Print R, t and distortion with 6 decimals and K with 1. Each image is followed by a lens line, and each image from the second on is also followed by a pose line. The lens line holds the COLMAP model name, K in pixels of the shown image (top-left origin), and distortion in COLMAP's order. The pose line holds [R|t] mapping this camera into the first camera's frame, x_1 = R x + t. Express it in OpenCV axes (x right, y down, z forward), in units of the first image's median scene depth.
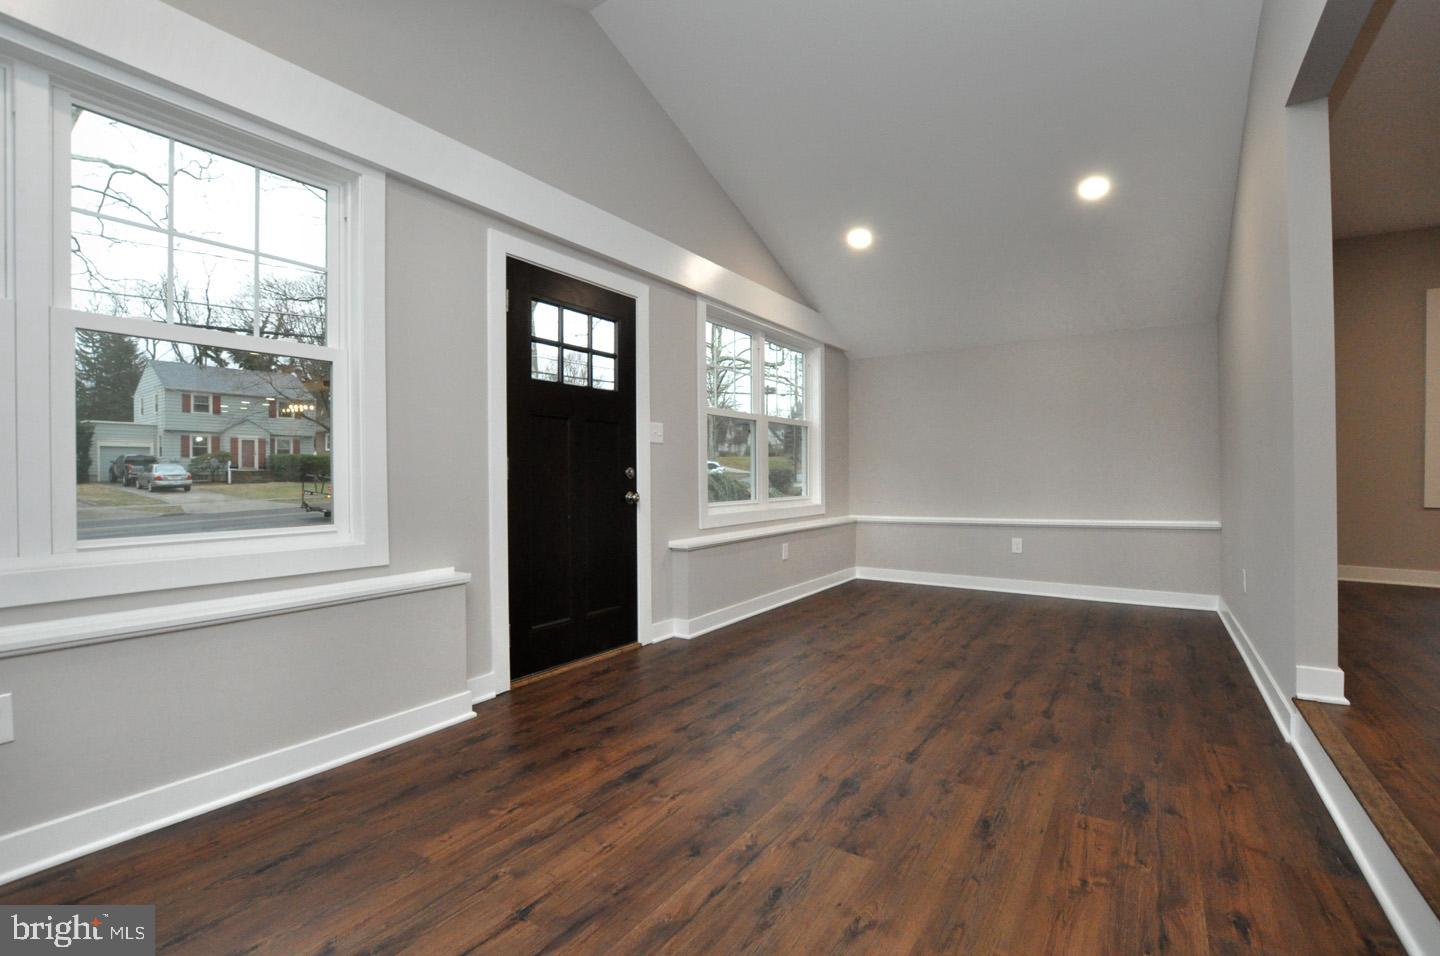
lens RADIAL K [[631.5, 0, 724.2], [0, 631.5, 479.8], [0, 0, 1]] dist [-0.033202, 0.004966]
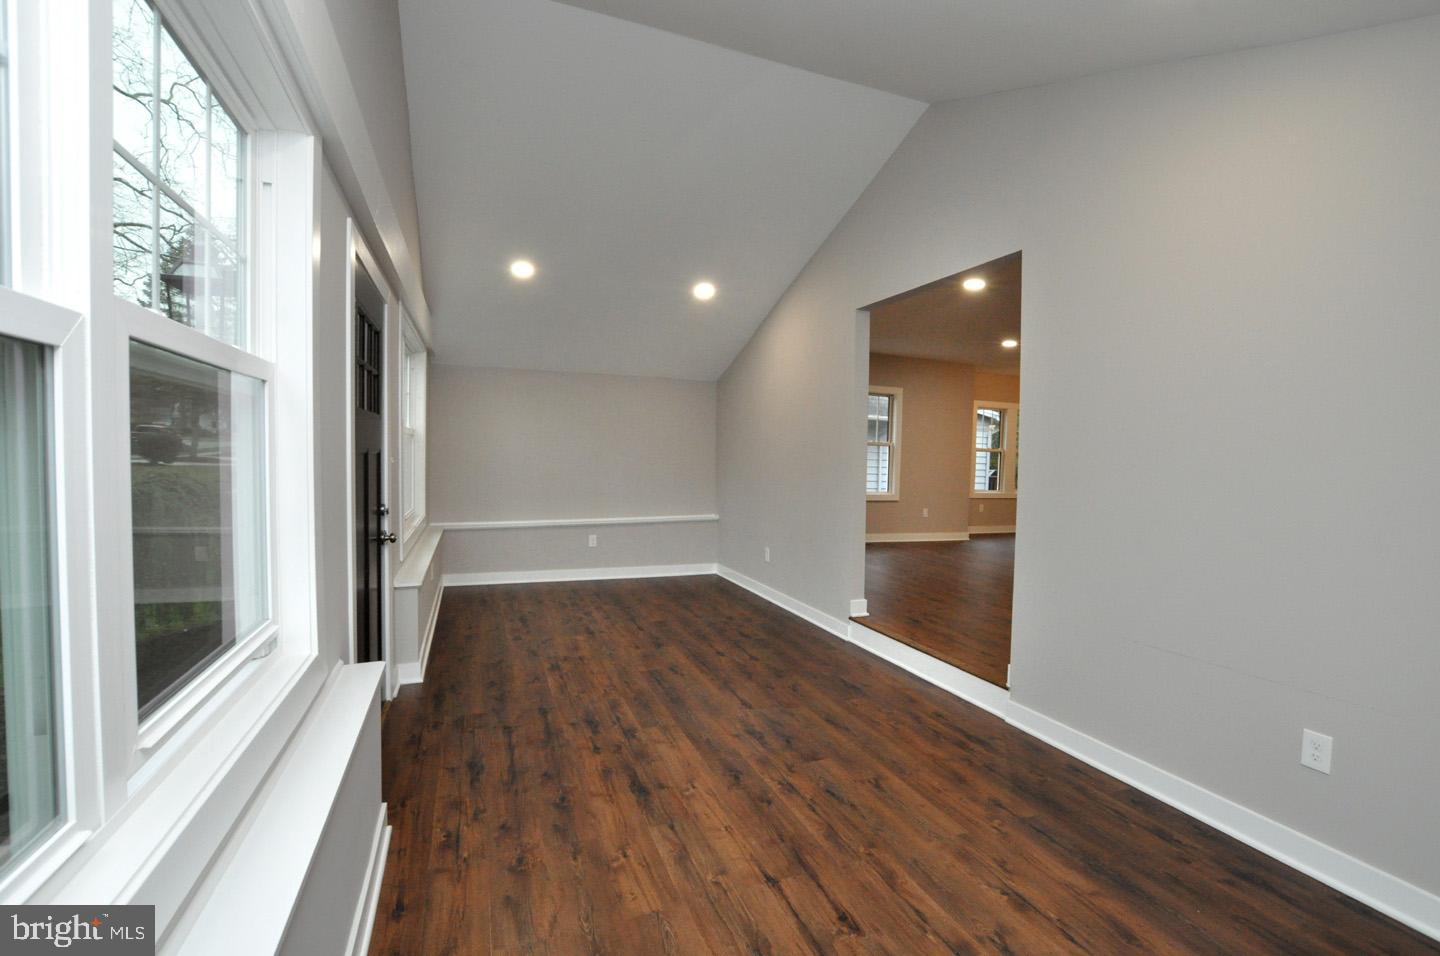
lens RADIAL K [[631.5, 0, 724.2], [0, 631.5, 479.8], [0, 0, 1]] dist [-0.033202, 0.004966]
pose [[0.563790, -0.014604, 0.825789, -0.930668], [-0.019231, 0.999340, 0.030803, -0.133399], [-0.825694, -0.033247, 0.563137, 0.217137]]
